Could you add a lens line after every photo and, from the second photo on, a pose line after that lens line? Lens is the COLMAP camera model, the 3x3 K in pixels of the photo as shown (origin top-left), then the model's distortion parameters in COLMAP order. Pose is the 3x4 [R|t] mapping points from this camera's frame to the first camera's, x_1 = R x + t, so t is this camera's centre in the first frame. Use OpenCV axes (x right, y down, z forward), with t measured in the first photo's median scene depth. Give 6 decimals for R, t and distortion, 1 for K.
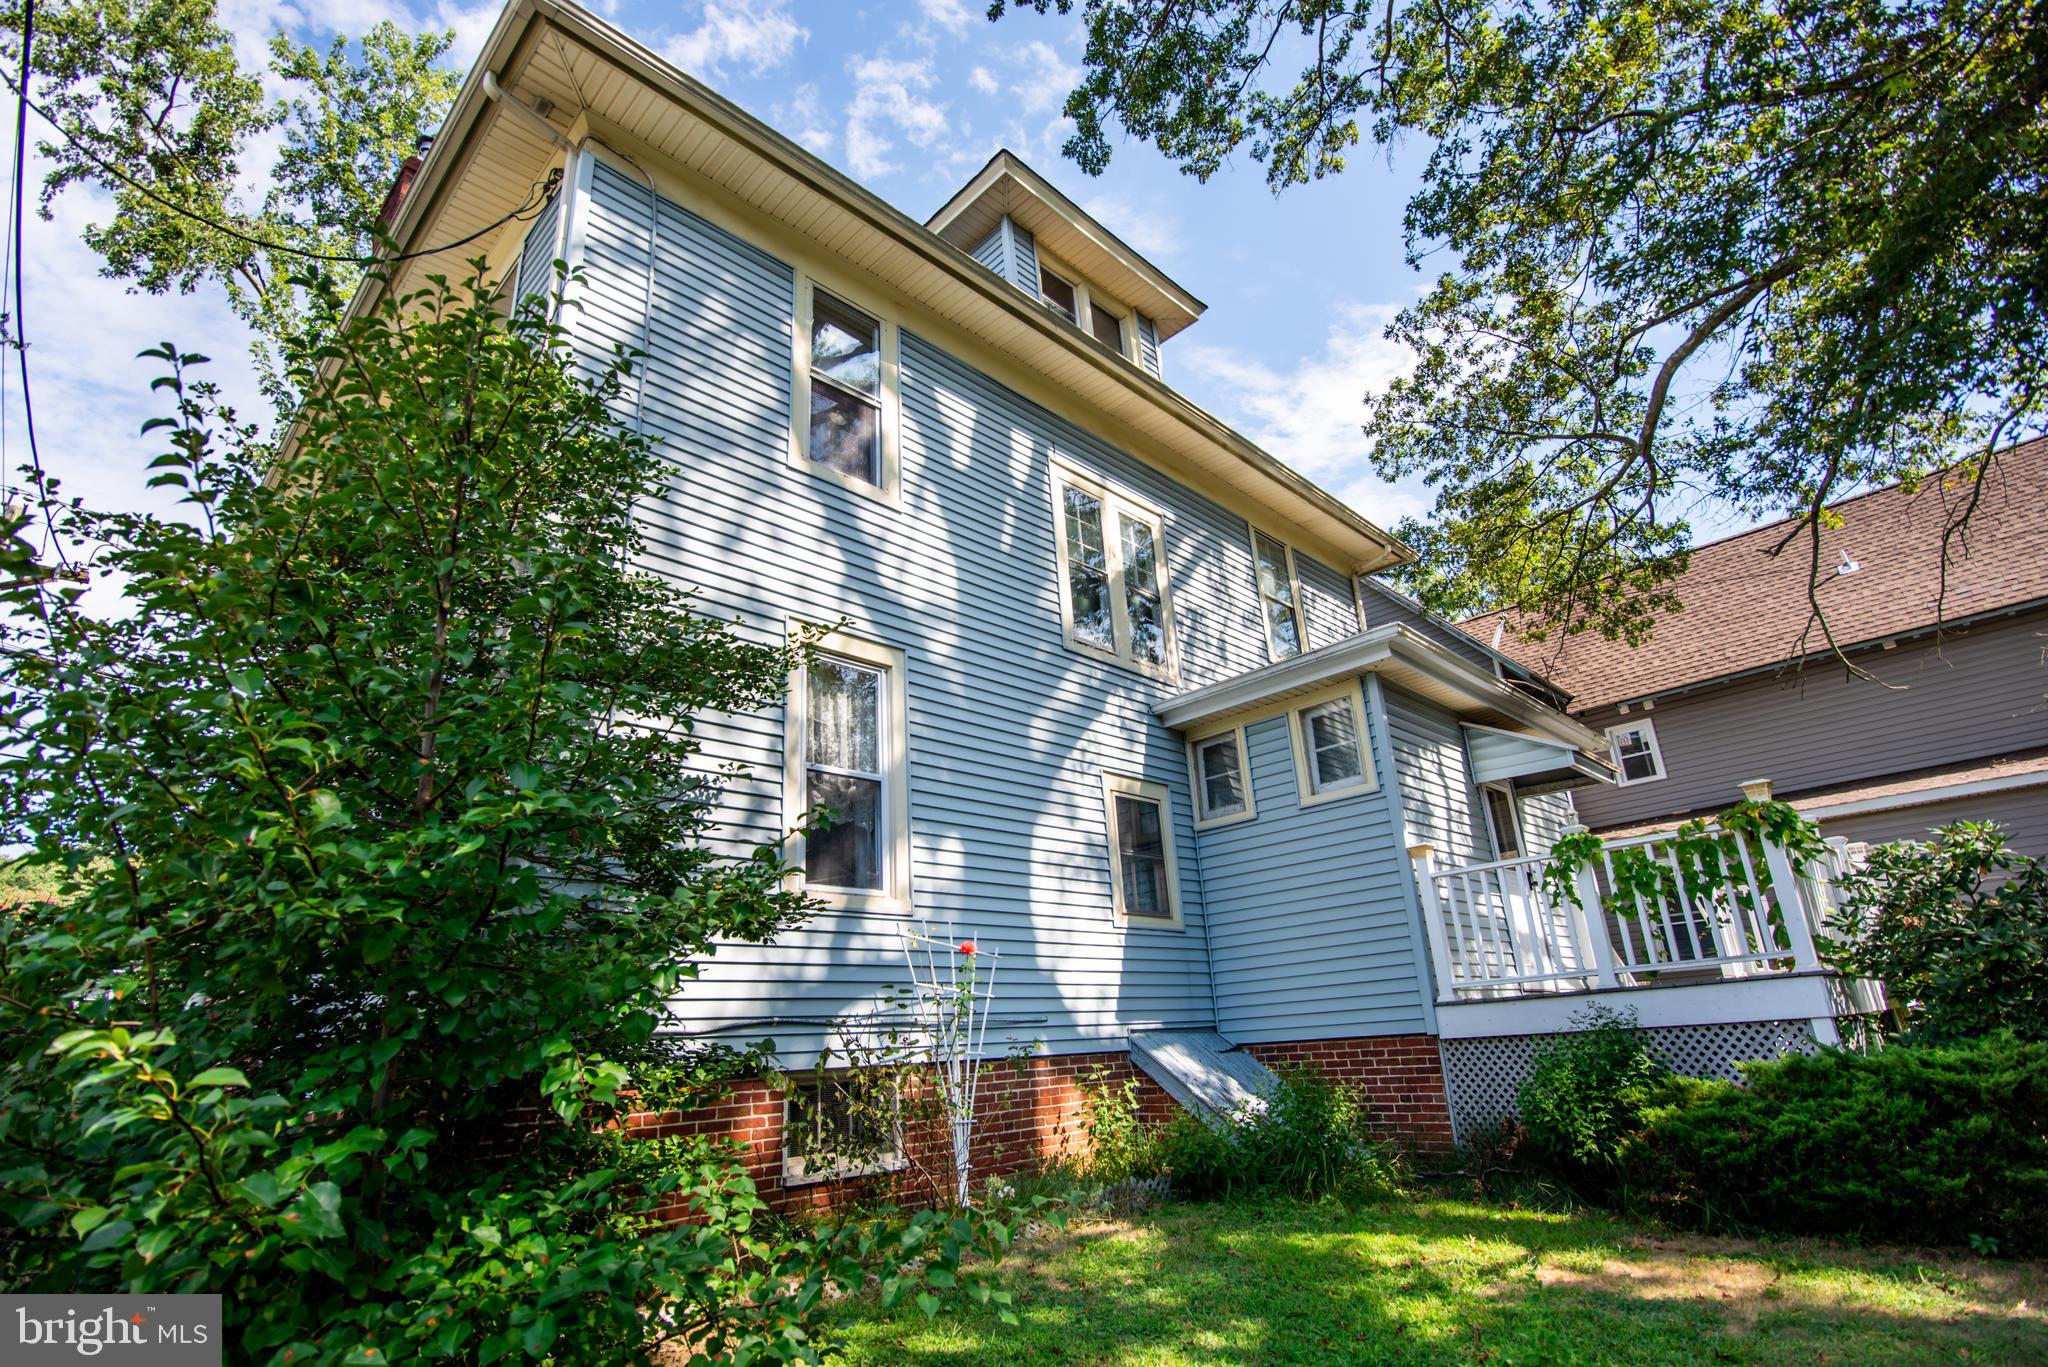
lens RADIAL K [[1004.4, 0, 1013.1], [0, 1004.4, 688.8], [0, 0, 1]] dist [-0.017823, -0.000395]
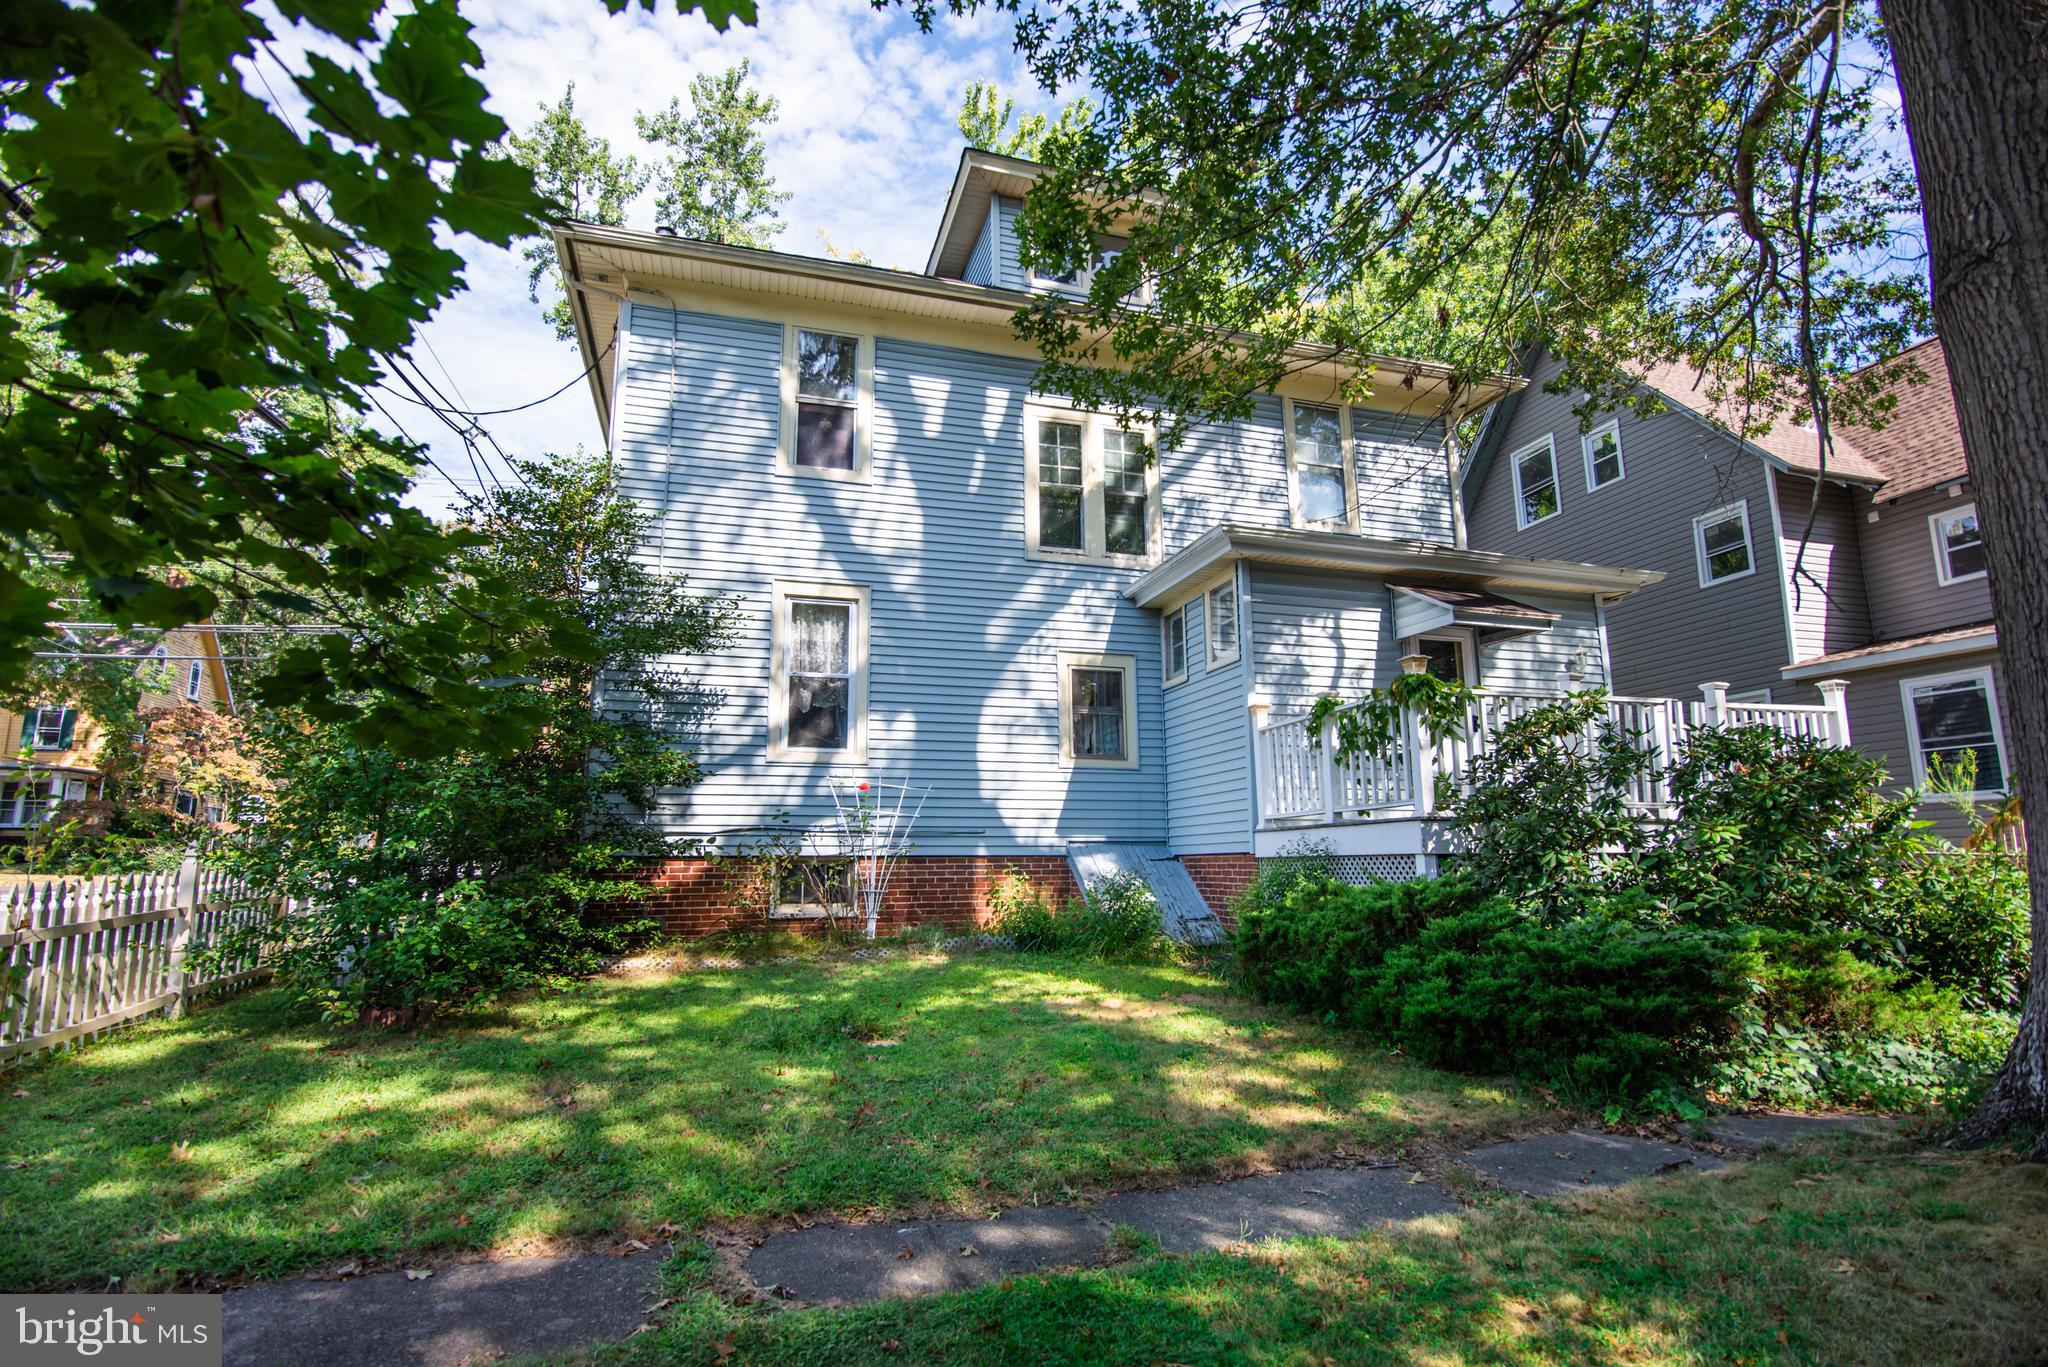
lens RADIAL K [[986.2, 0, 1024.0], [0, 986.2, 683.5], [0, 0, 1]] dist [-0.004839, -0.000174]
pose [[0.882560, -0.036427, -0.468786, 0.692436], [0.120287, 0.981310, 0.150206, -0.081163], [0.454553, -0.188955, 0.870447, -0.162526]]
